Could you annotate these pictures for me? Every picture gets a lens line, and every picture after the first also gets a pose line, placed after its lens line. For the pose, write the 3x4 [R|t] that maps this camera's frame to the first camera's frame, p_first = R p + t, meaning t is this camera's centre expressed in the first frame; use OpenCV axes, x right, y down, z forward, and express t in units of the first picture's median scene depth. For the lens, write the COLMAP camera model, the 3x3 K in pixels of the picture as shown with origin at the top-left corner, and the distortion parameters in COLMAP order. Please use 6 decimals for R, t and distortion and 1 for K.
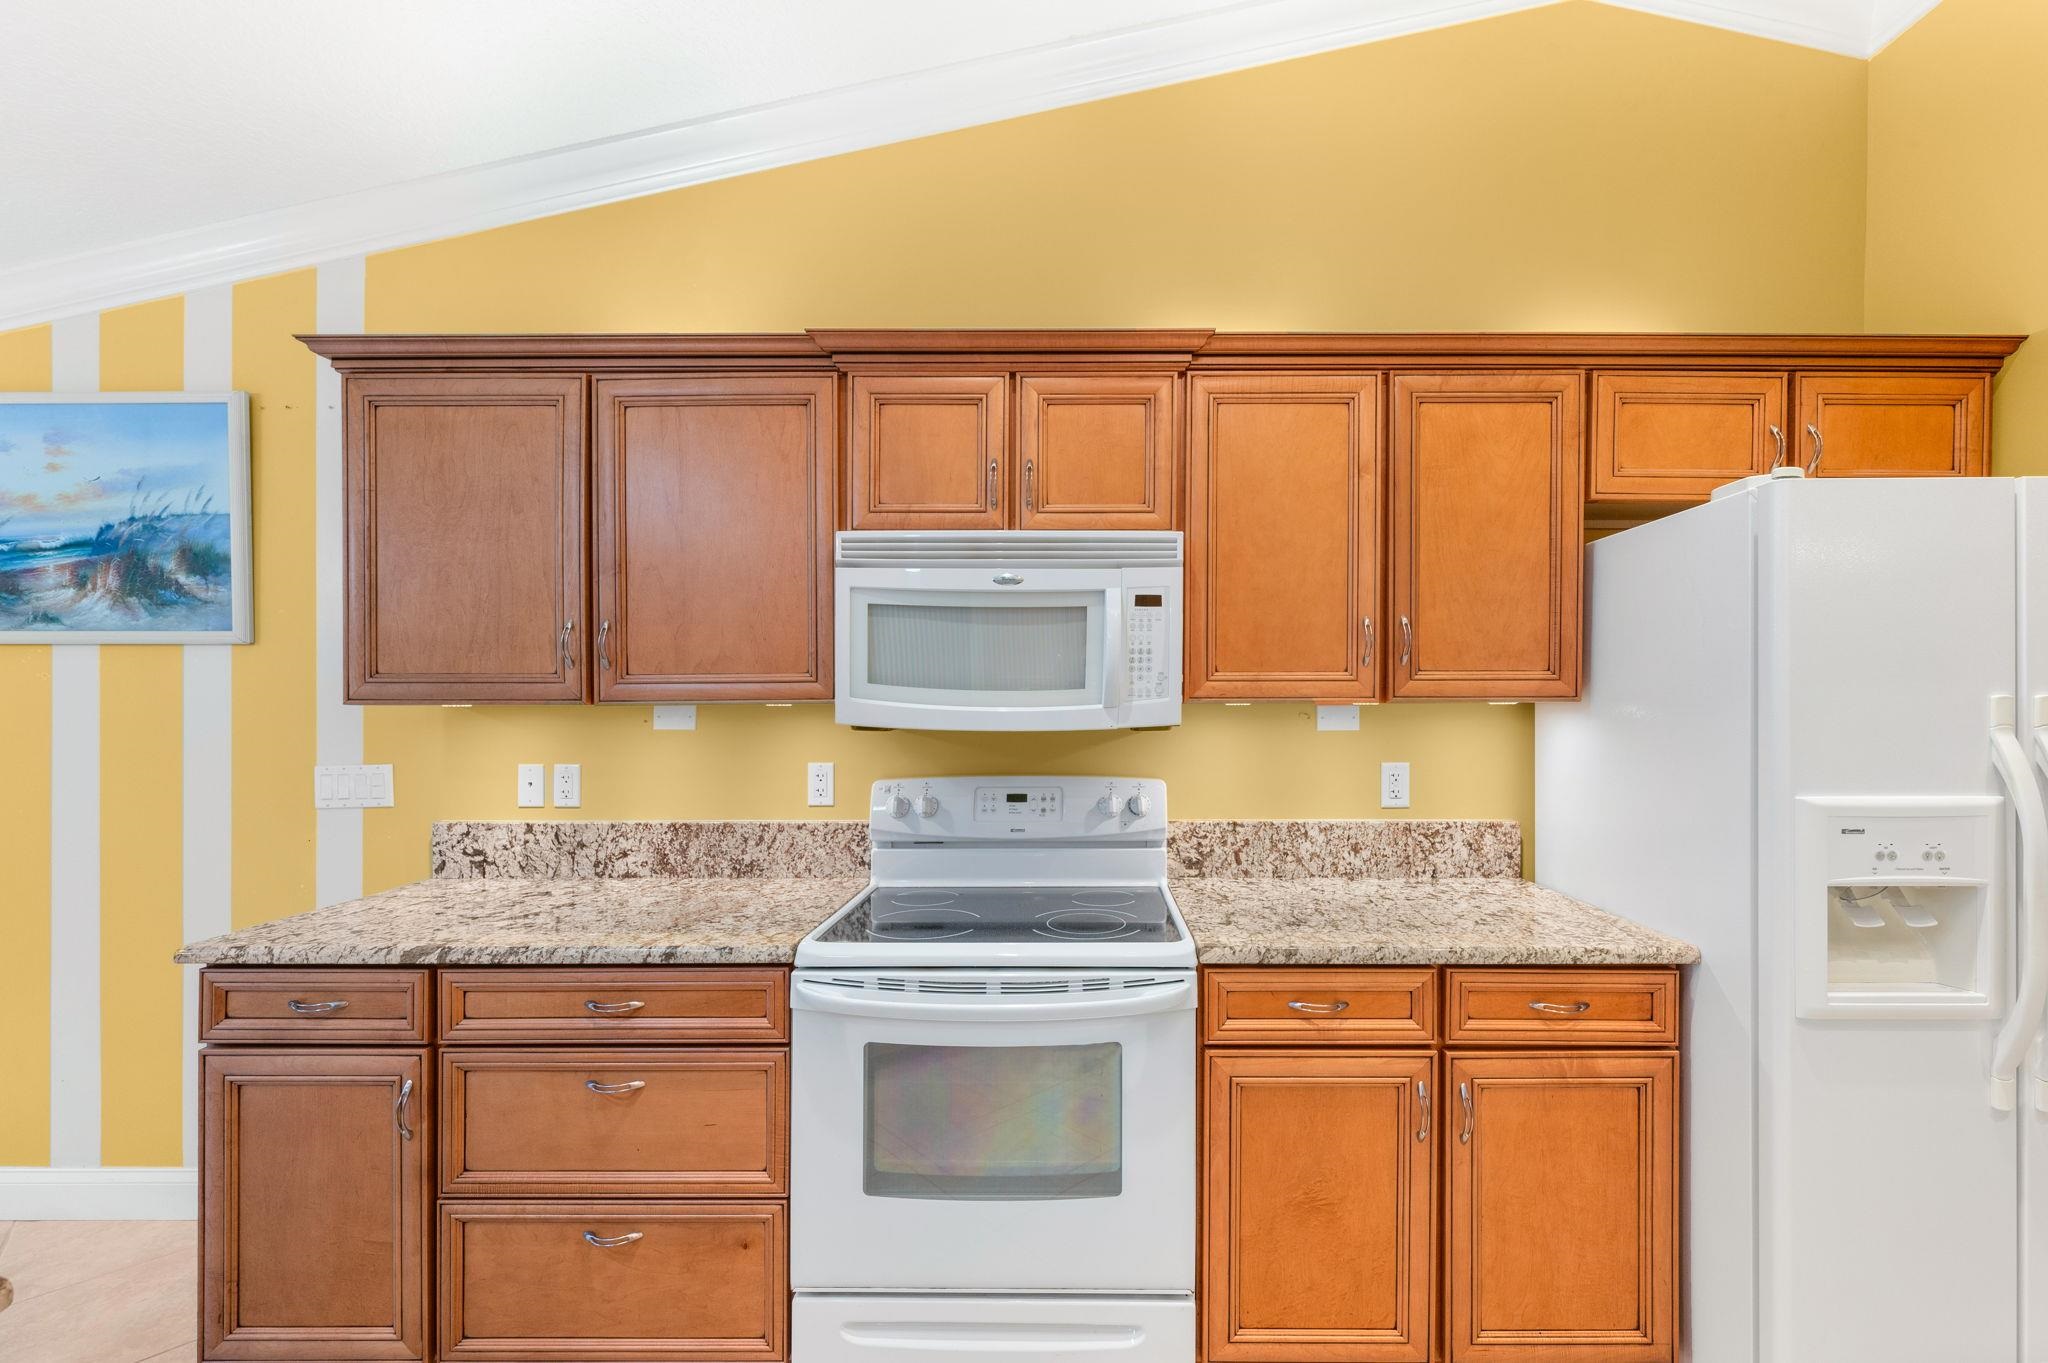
lens RADIAL K [[814.2, 0, 1028.8], [0, 814.2, 706.7], [0, 0, 1]] dist [0.001096, -0.000129]
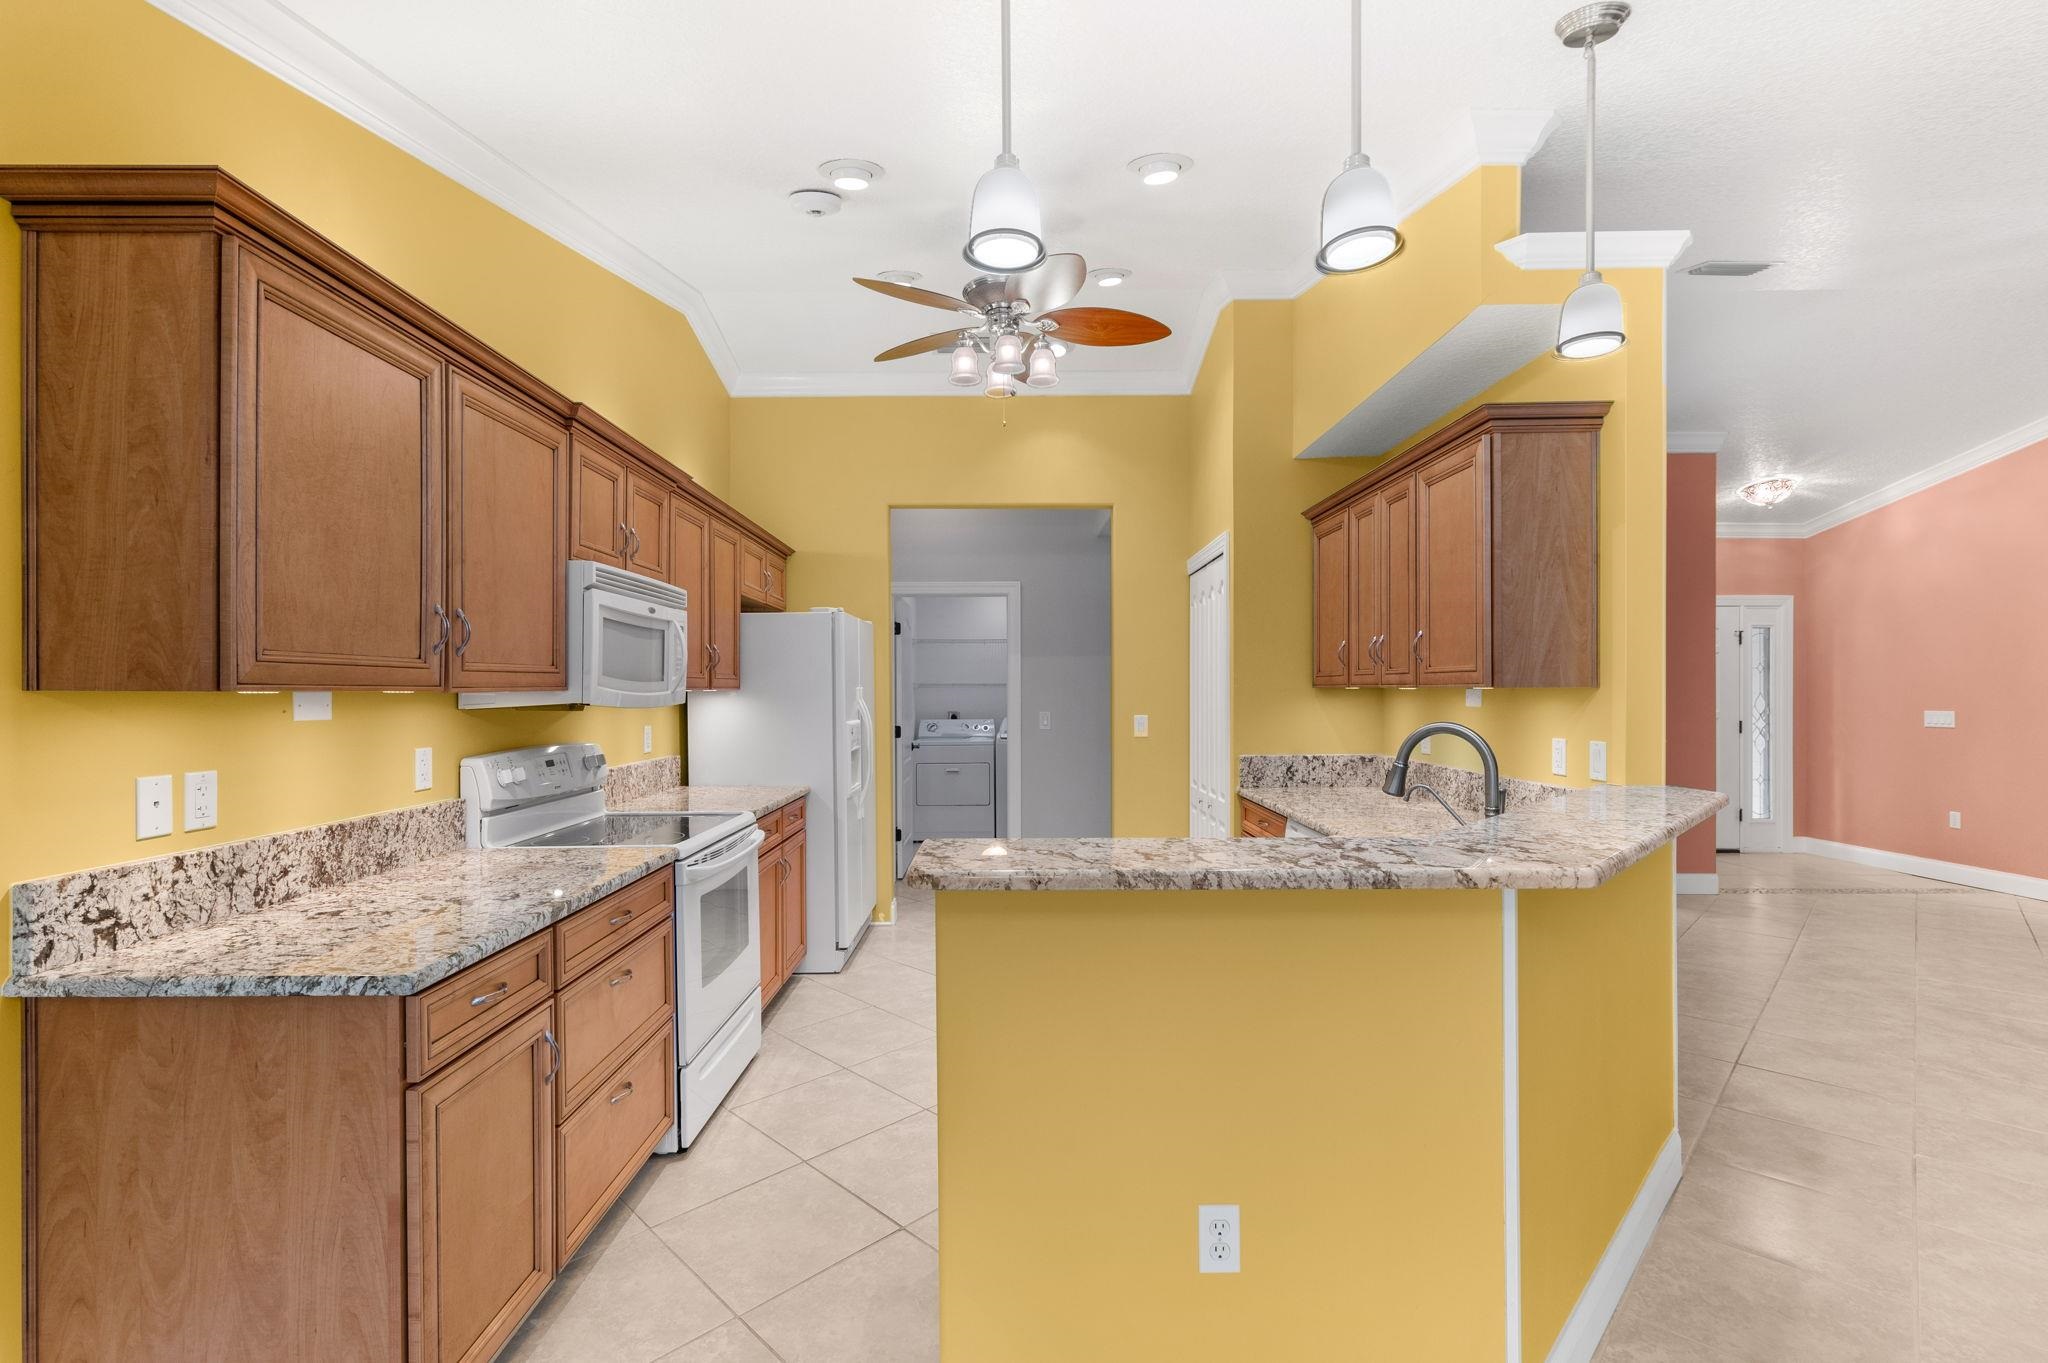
lens RADIAL K [[814.2, 0, 1021.3], [0, 814.2, 691.8], [0, 0, 1]] dist [0.001096, -0.000129]
pose [[0.003001, -0.001413, 0.999994, -1.323227], [0.003835, 0.999992, 0.001402, -0.000196], [-0.999988, 0.003830, 0.003007, 0.250082]]
